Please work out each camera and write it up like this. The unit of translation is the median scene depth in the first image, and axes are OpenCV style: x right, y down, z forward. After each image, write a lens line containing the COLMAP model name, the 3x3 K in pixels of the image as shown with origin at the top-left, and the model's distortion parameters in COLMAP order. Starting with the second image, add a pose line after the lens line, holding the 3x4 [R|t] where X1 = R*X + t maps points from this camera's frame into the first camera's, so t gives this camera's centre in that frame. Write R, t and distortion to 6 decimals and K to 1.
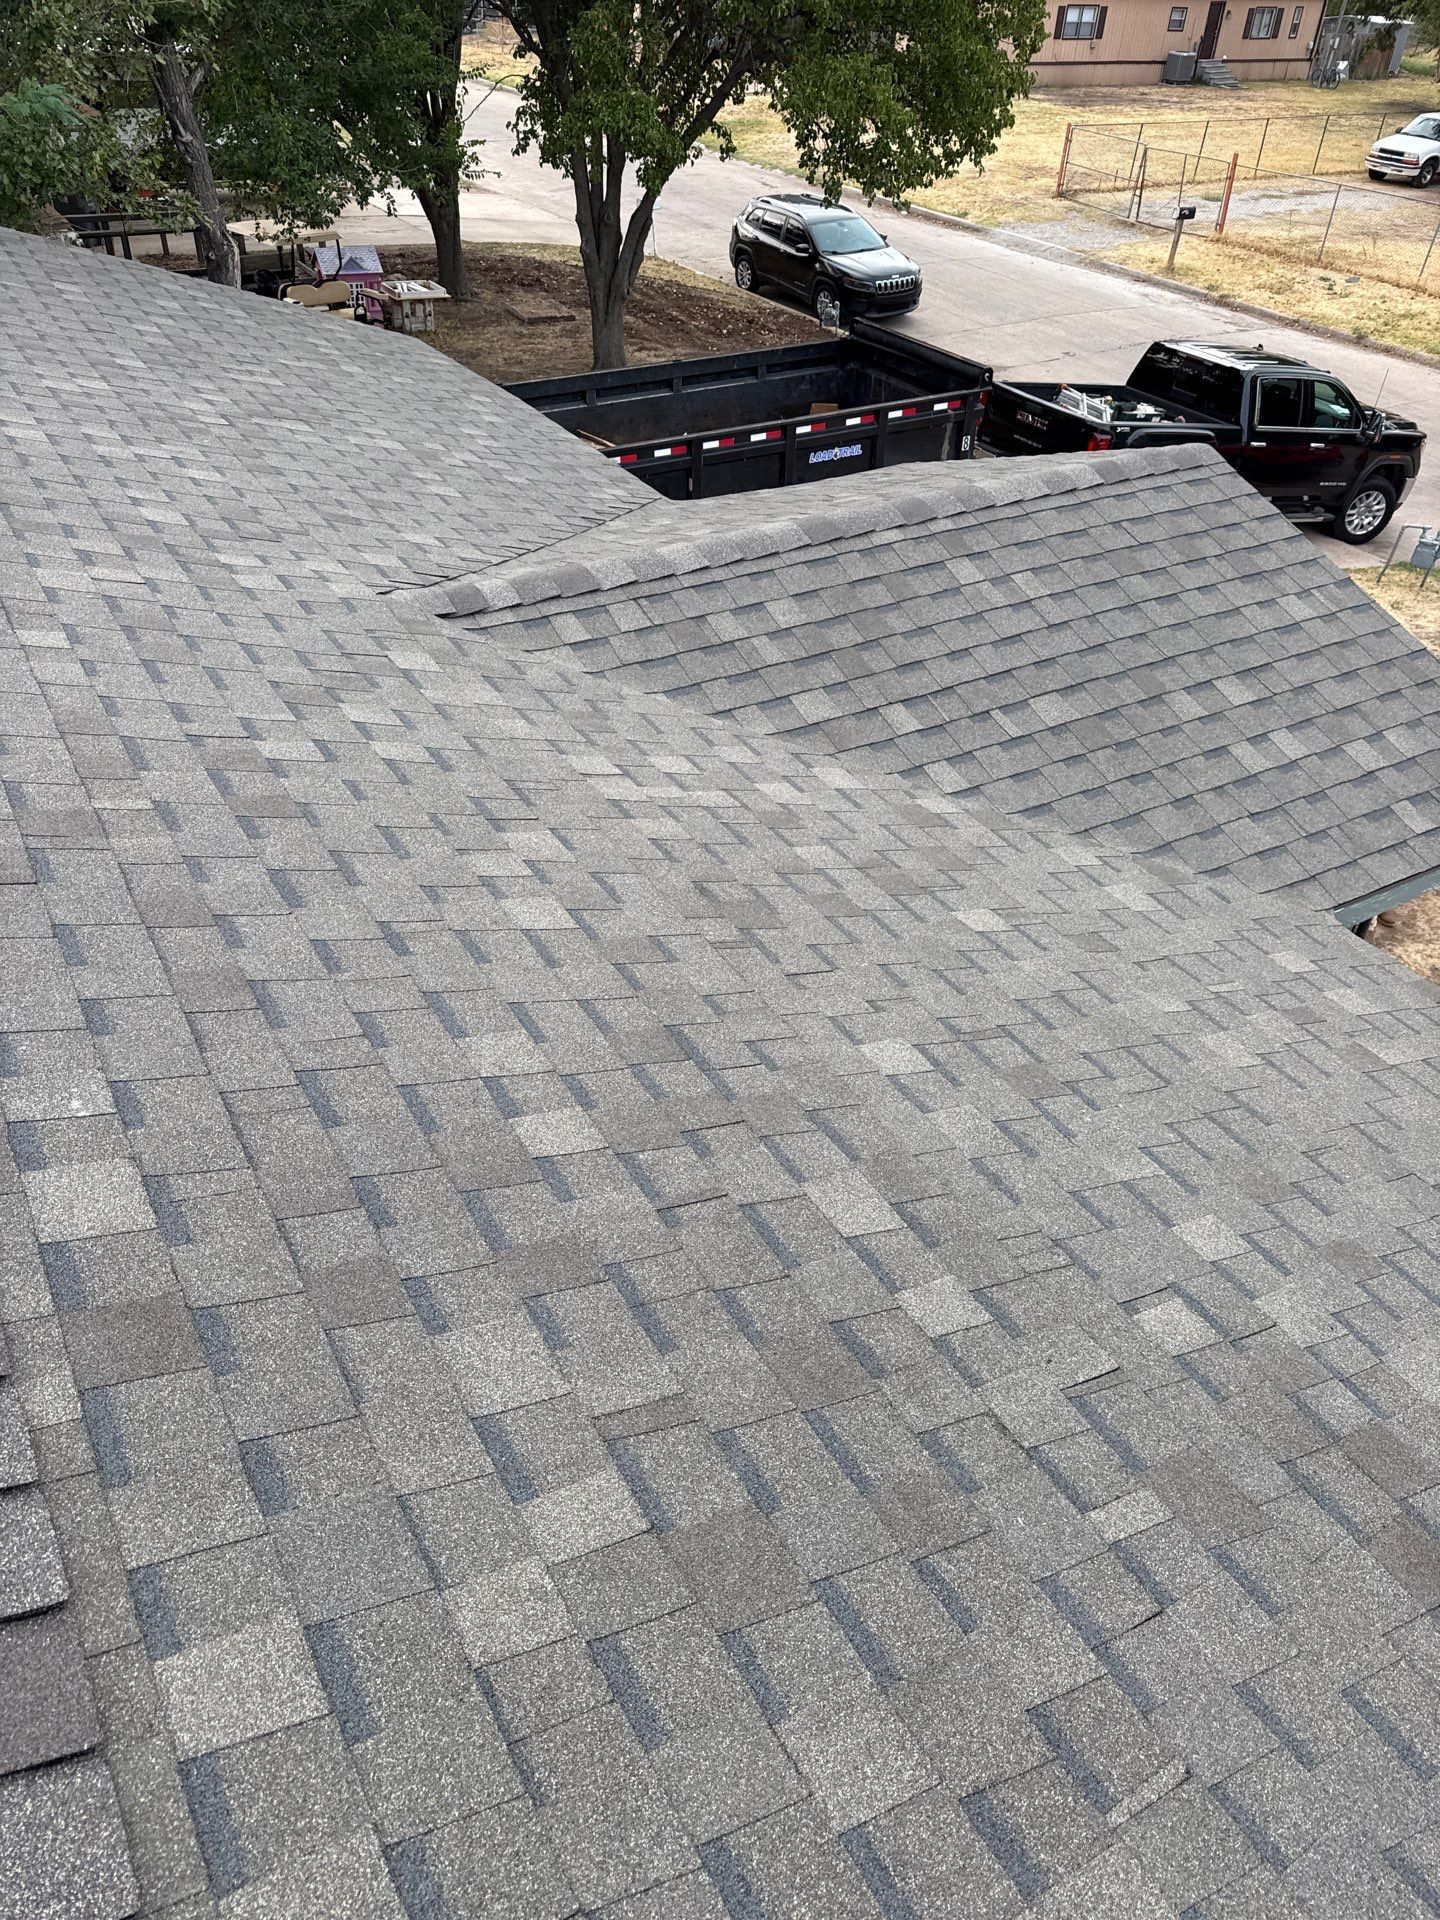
lens RADIAL K [[1344.0, 0, 709.4], [0, 1344.0, 963.6], [0, 0, 1]] dist [0.001303, -0.011359]
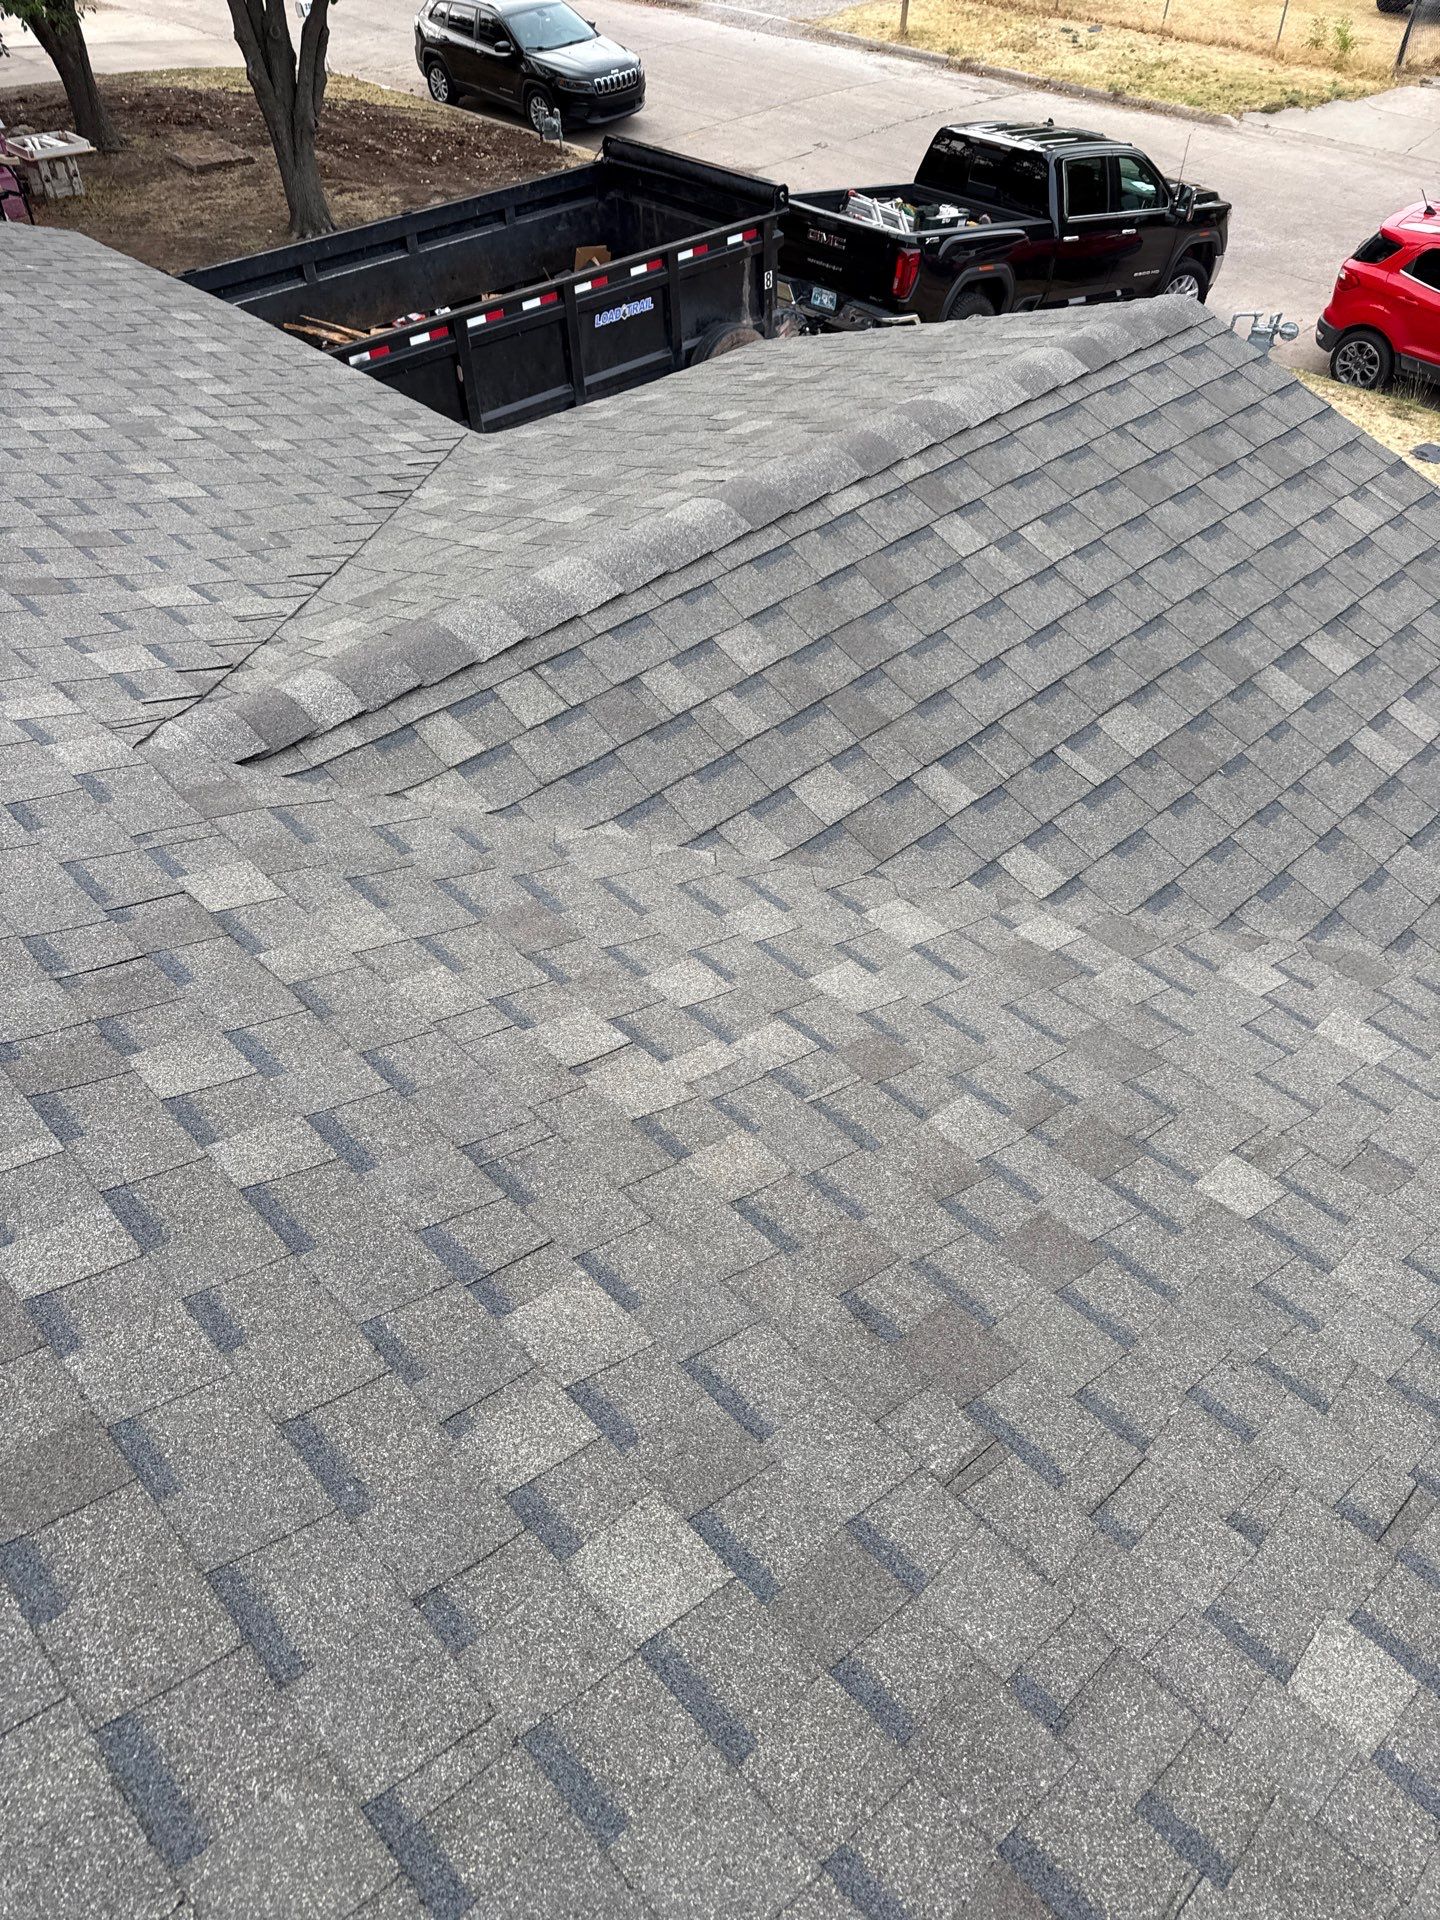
lens RADIAL K [[1324.0, 0, 720.0], [0, 1324.0, 960.0], [0, 0, 1]] dist [-0.005196, -0.001308]
pose [[0.973353, -0.184291, 0.136457, -0.065781], [0.166051, 0.976855, 0.134837, -0.165507], [-0.158148, -0.108585, 0.981427, 0.265200]]
